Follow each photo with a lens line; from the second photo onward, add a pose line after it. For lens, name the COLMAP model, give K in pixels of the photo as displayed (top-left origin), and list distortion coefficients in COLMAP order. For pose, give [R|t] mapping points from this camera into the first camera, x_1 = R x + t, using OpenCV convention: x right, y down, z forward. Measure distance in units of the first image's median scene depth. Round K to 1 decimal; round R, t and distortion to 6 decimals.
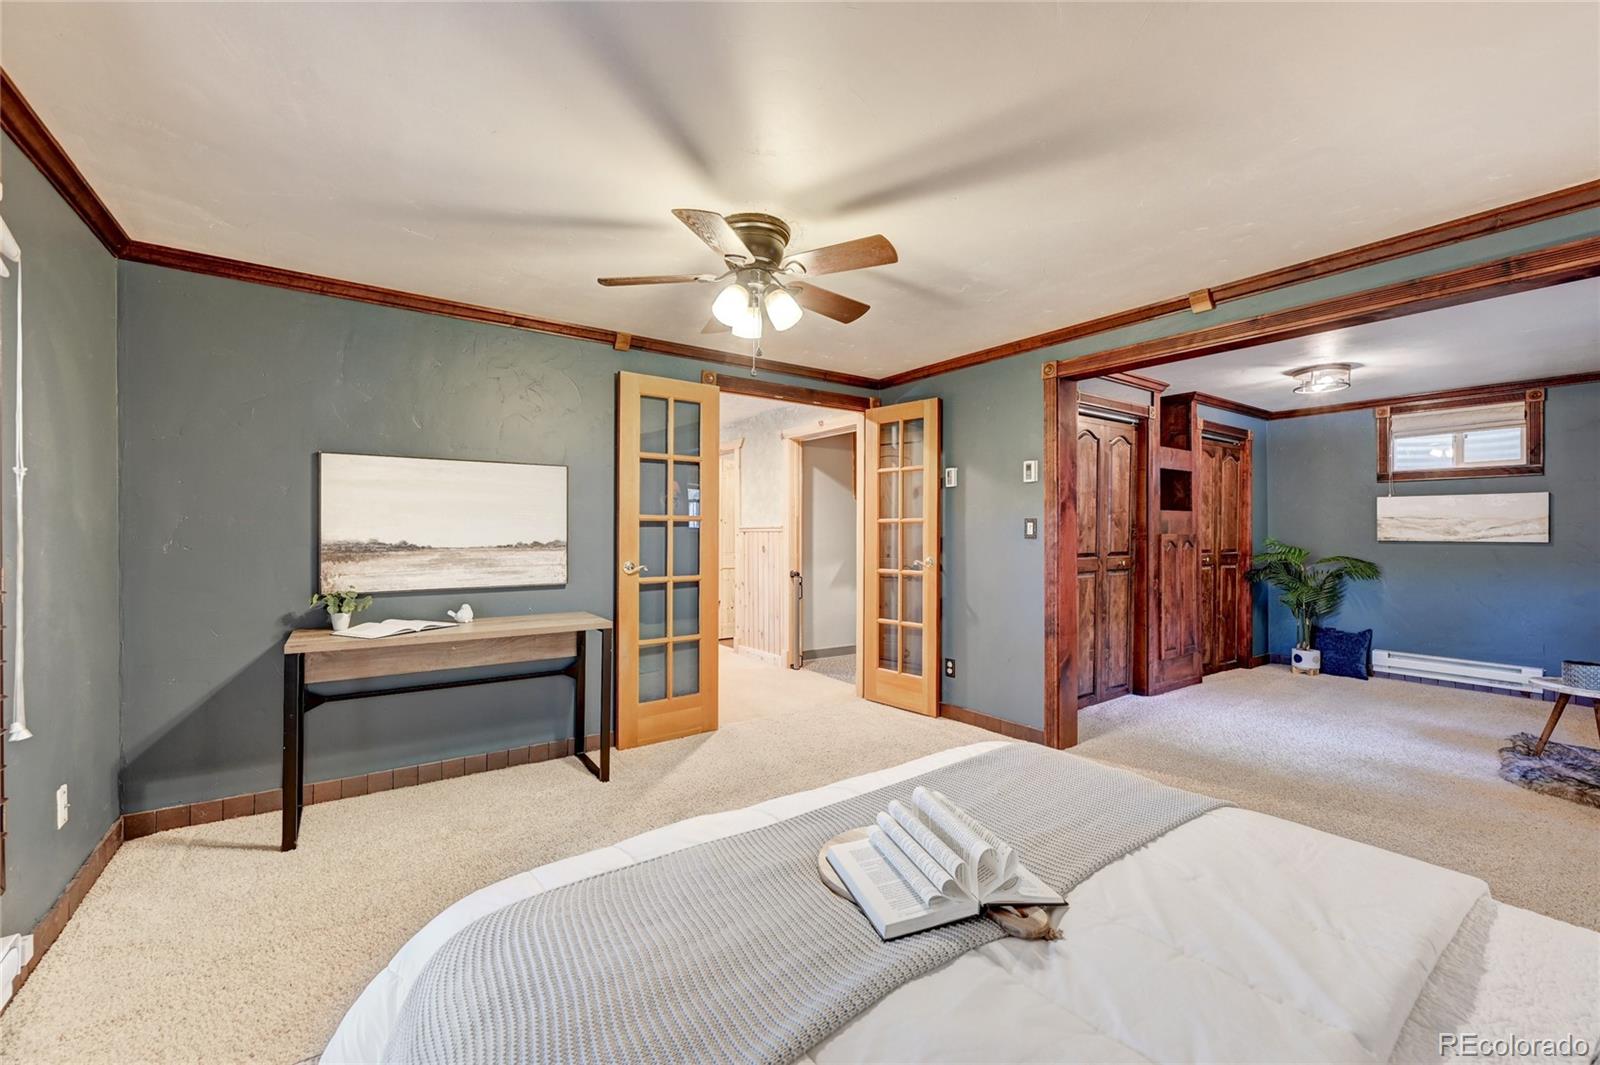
lens RADIAL K [[634.2, 0, 812.8], [0, 634.2, 529.6], [0, 0, 1]] dist [0.001104, 0.000079]
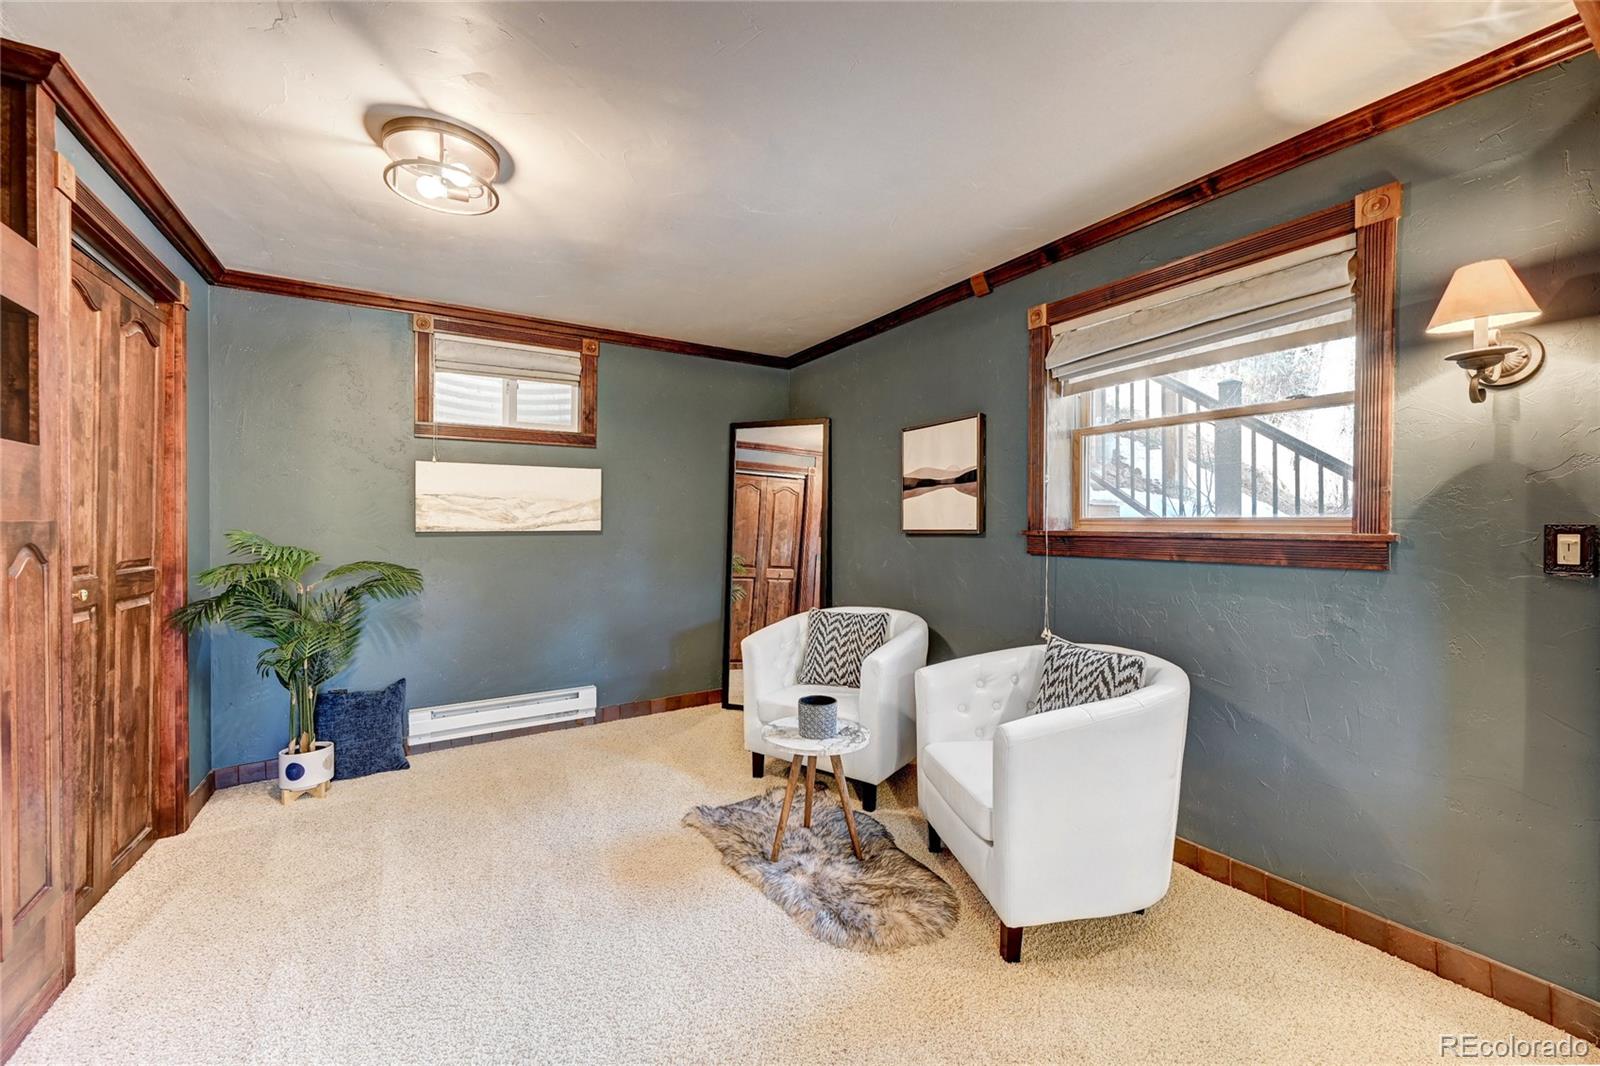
lens RADIAL K [[638.9, 0, 796.2], [0, 638.9, 521.1], [0, 0, 1]] dist [0.001053, -0.000478]
pose [[0.078656, -0.000588, 0.996902, 0.307496], [0.000281, 1.000000, 0.000568, 0.006788], [-0.996902, 0.000235, 0.078657, 0.590569]]
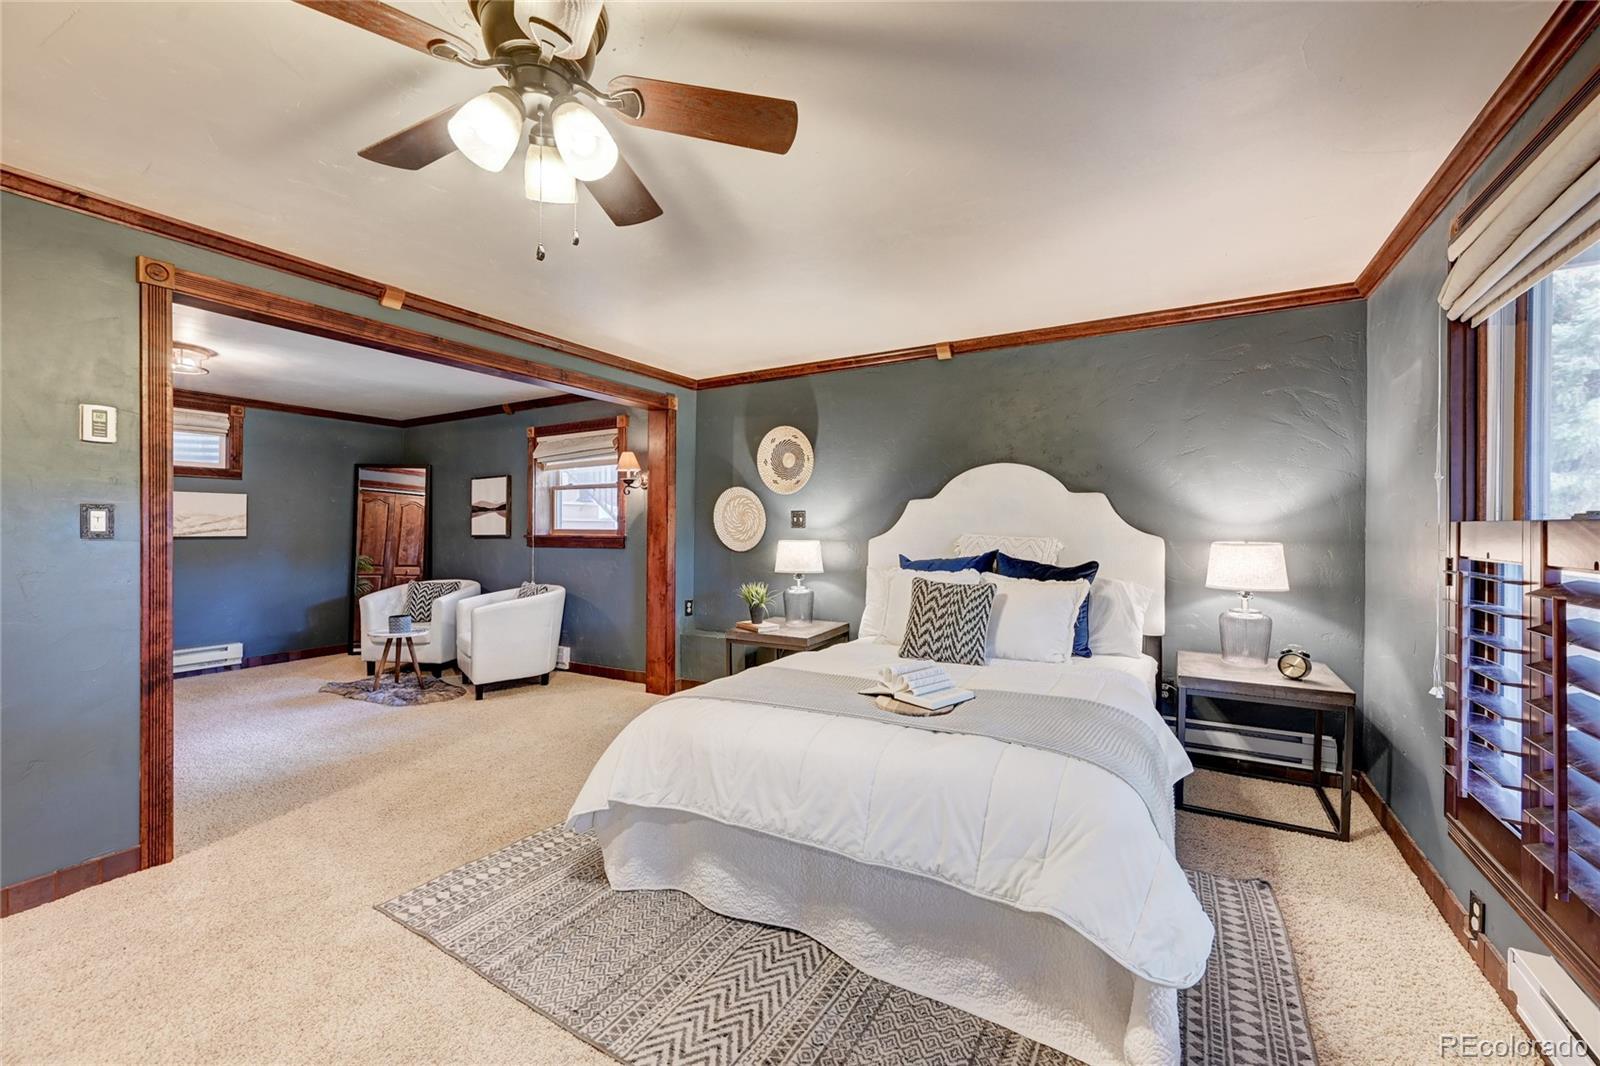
lens RADIAL K [[638.9, 0, 803.7], [0, 638.9, 530.8], [0, 0, 1]] dist [0.001053, -0.000478]
pose [[-0.401498, -0.004853, 0.915847, -0.321323], [-0.002632, 0.999988, 0.004145, 0.002135], [-0.915856, -0.000746, -0.401506, 0.449074]]
